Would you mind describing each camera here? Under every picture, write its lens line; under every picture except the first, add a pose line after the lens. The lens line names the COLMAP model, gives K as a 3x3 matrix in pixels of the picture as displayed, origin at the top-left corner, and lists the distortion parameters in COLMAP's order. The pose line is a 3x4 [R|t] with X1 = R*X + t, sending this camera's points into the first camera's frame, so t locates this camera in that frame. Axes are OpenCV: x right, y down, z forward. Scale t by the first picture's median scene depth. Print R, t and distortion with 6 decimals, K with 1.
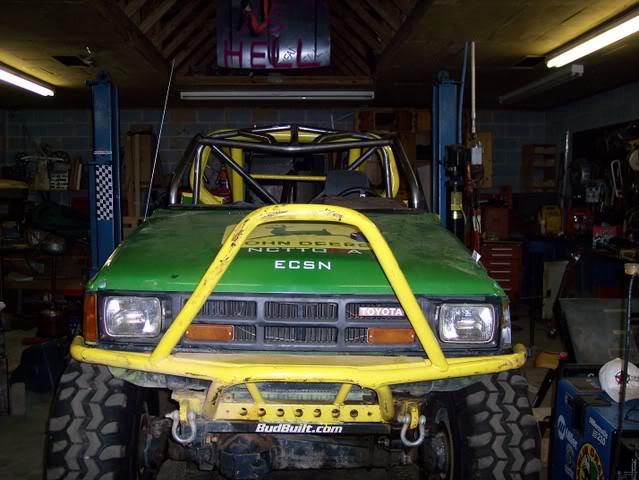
lens RADIAL K [[724.4, 0, 319.5], [0, 724.4, 240.0], [0, 0, 1]] dist [-0.097796, 0.005856]
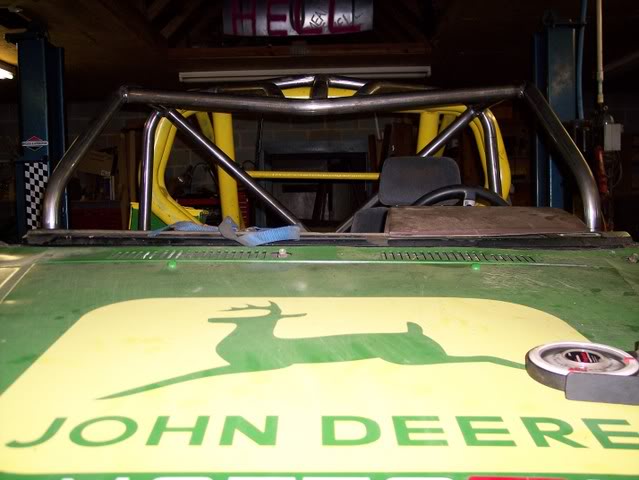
lens RADIAL K [[730.3, 0, 319.5], [0, 730.3, 240.0], [0, 0, 1]] dist [-0.007642, -0.014083]
pose [[0.998601, -0.013683, -0.051086, -0.007030], [0.013103, 0.999846, -0.011670, -0.021129], [0.051238, 0.010985, 0.998626, 0.332110]]
